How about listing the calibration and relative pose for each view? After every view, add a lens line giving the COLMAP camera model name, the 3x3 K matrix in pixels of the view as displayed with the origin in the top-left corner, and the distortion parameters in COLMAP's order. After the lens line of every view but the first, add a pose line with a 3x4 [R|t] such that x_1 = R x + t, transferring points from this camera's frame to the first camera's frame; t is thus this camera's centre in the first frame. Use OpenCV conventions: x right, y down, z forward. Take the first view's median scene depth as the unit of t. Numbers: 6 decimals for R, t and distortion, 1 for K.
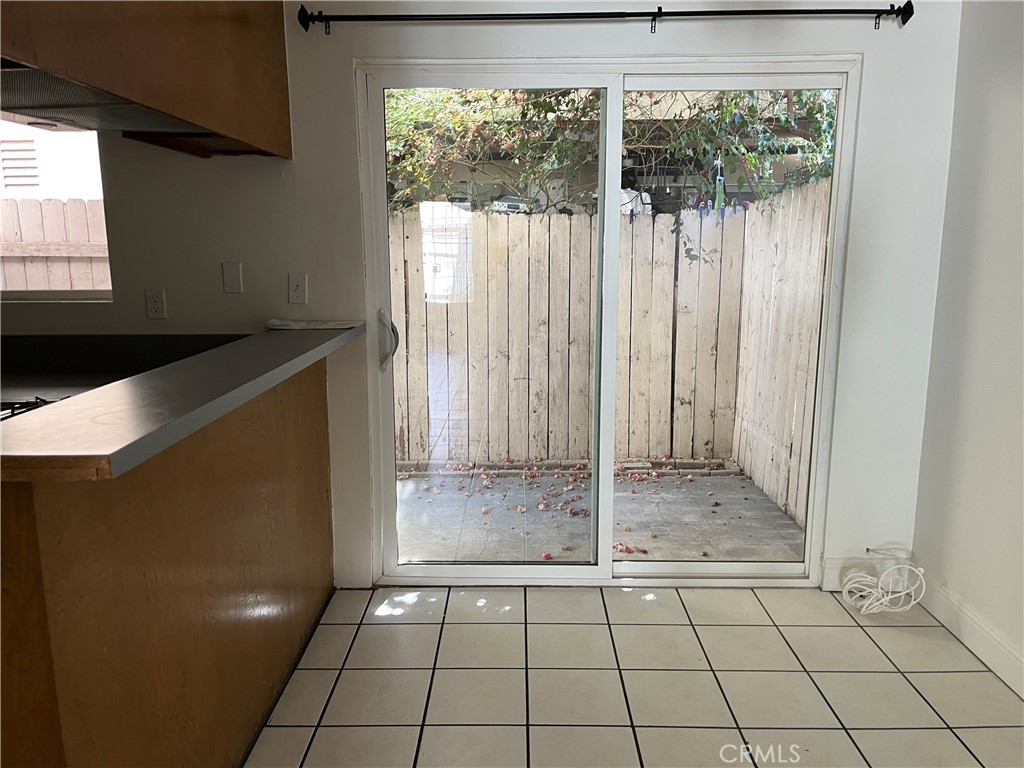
lens RADIAL K [[783.1, 0, 513.8], [0, 783.1, 388.7], [0, 0, 1]] dist [0.067244, -0.092151]
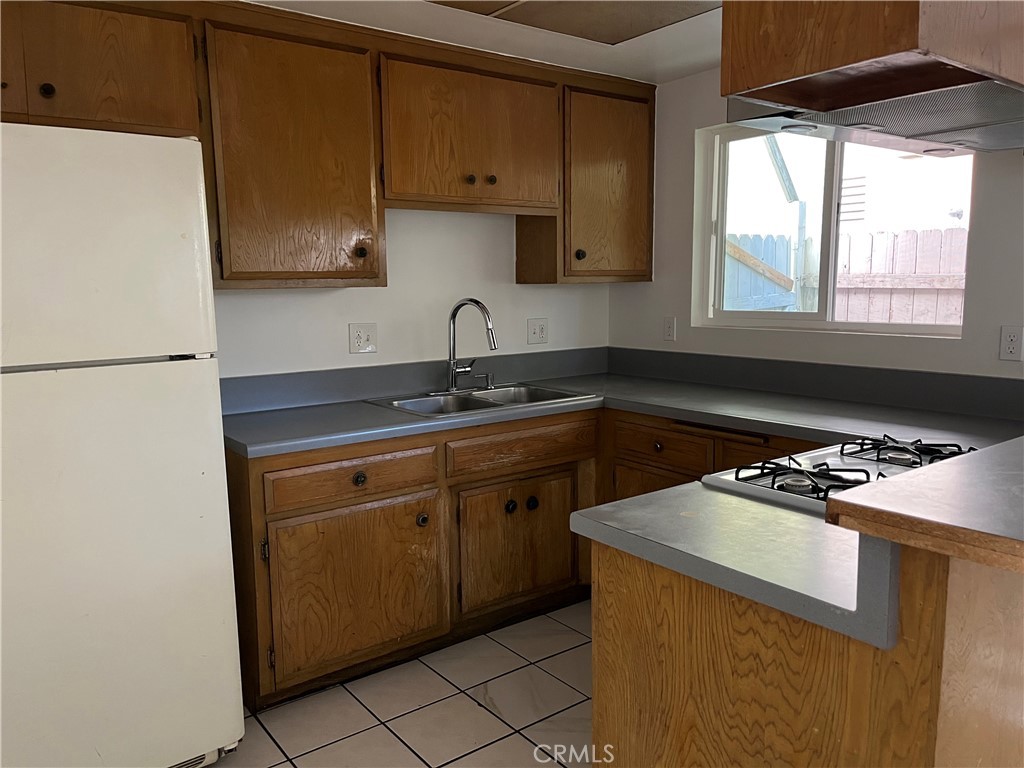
lens RADIAL K [[783.1, 0, 513.8], [0, 783.1, 388.7], [0, 0, 1]] dist [0.067244, -0.092151]
pose [[0.620848, 0.106820, -0.776619, -0.143321], [-0.136811, 0.990234, 0.026832, -0.008886], [0.771900, 0.089592, 0.629399, 0.046137]]
